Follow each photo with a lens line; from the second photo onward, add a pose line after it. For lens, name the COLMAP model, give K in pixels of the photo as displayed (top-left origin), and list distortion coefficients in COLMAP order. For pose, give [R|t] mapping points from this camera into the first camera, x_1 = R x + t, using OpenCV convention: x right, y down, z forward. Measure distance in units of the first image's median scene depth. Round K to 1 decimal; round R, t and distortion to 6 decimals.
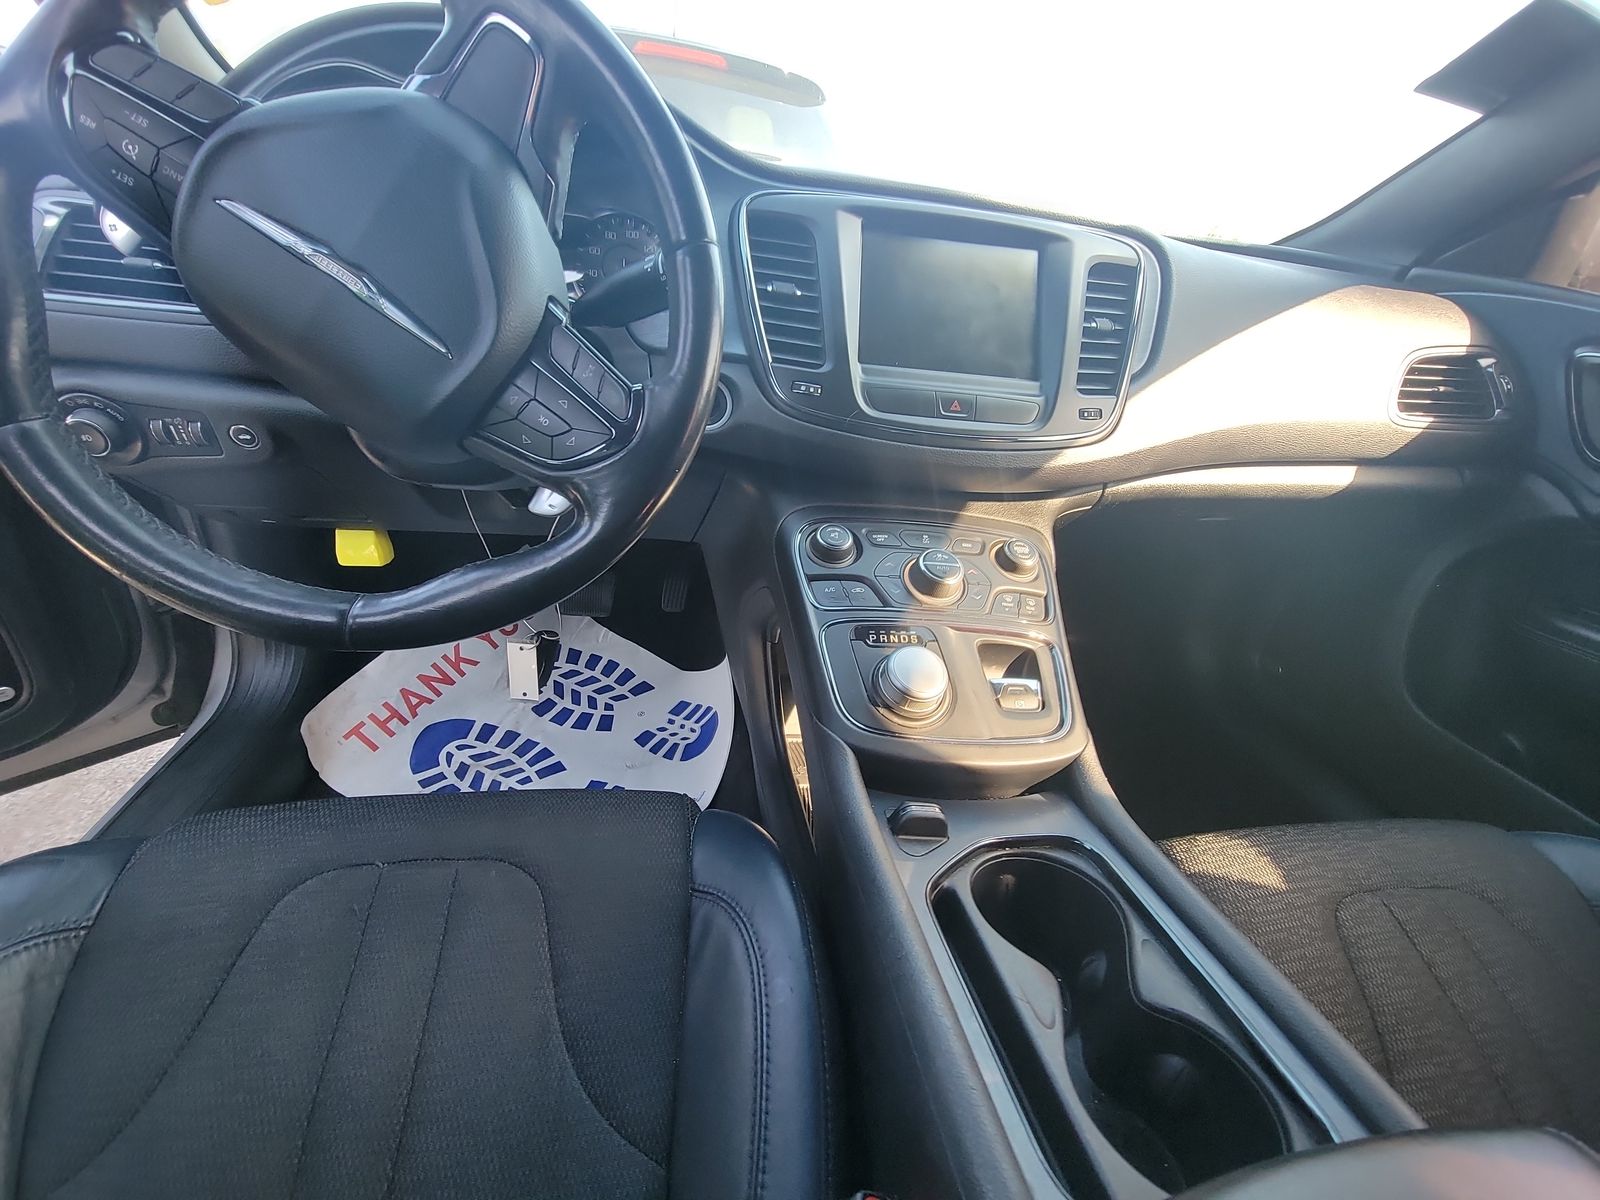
lens RADIAL K [[646.4, 0, 800.0], [0, 646.4, 600.0], [0, 0, 1]] dist [0.000903, -0.005840]
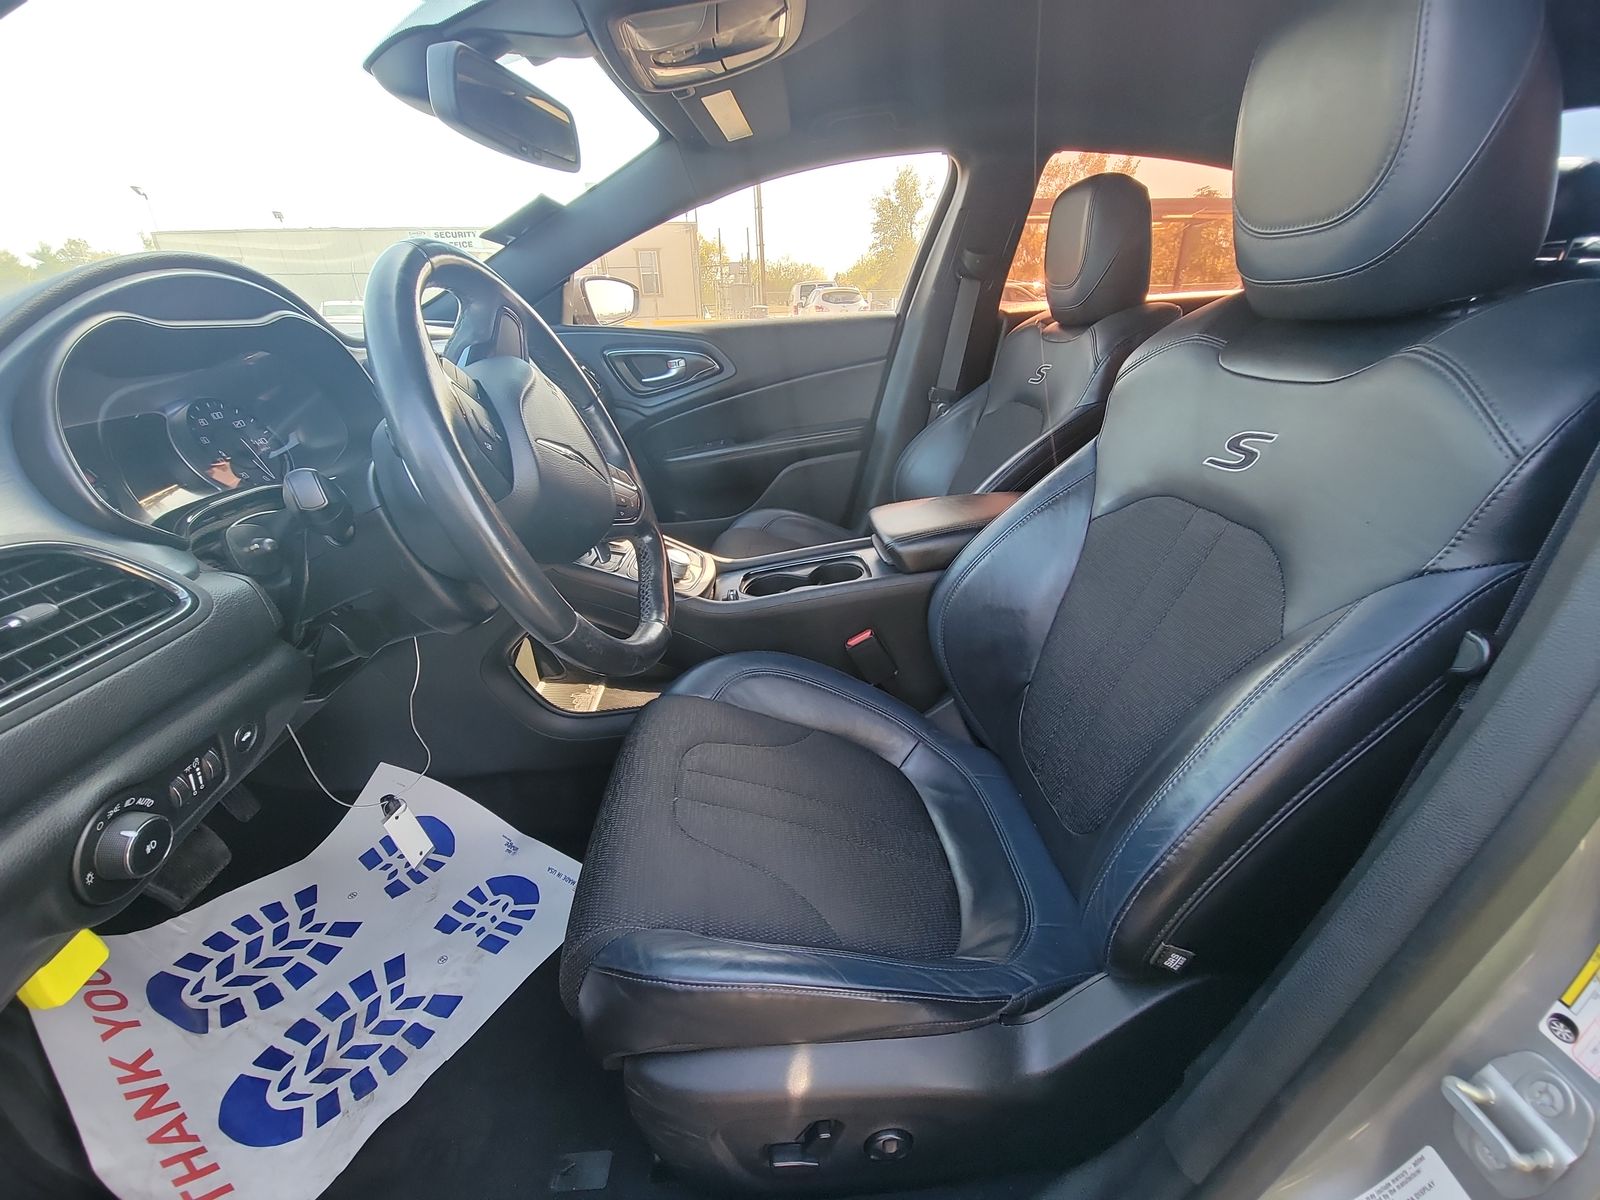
lens RADIAL K [[646.4, 0, 800.0], [0, 646.4, 600.0], [0, 0, 1]] dist [0.000903, -0.005840]
pose [[0.085975, -0.500620, 0.861387, -0.868333], [0.488759, 0.774594, 0.401395, -0.227028], [-0.868172, 0.386501, 0.311279, 0.022015]]
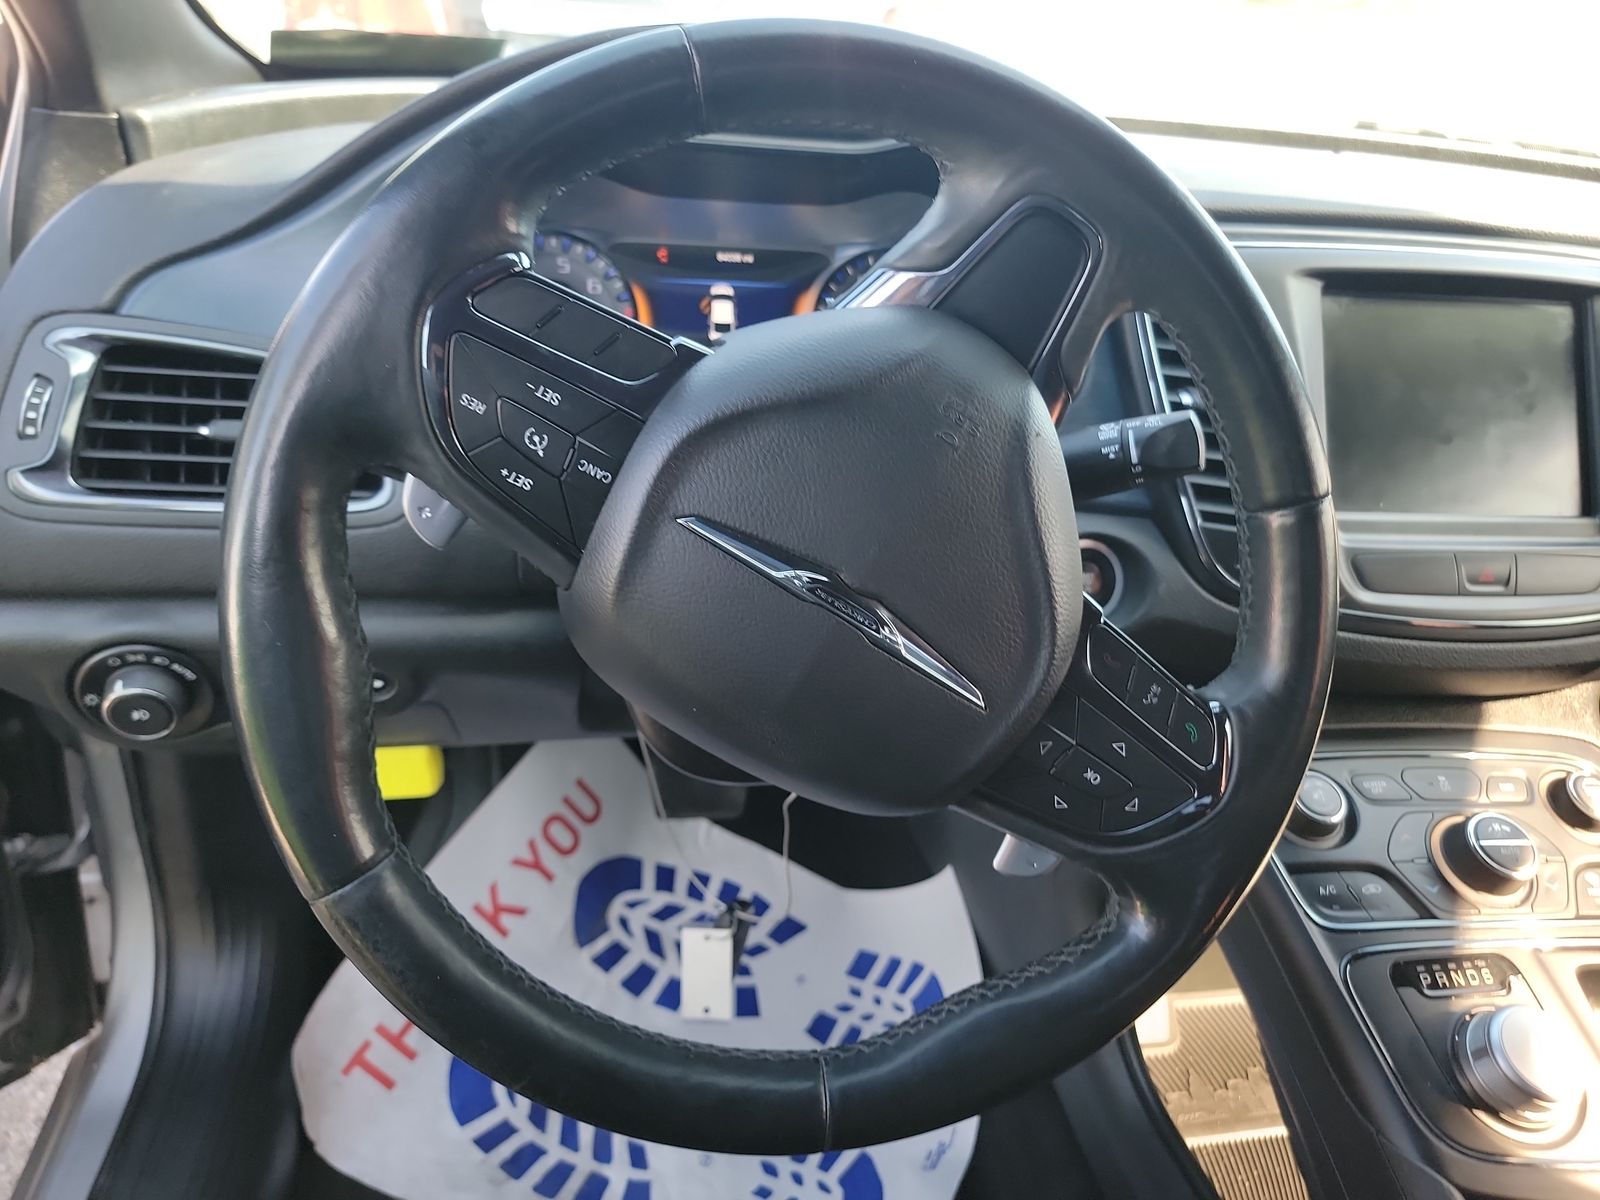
lens RADIAL K [[1151.6, 0, 827.8], [0, 1151.6, 591.3], [0, 0, 1]] dist [0.005150, -0.001134]
pose [[0.998373, -0.037854, 0.042644, -0.288155], [0.038377, 0.999197, -0.011512, -0.188502], [-0.042174, 0.013130, 0.999024, -0.065129]]
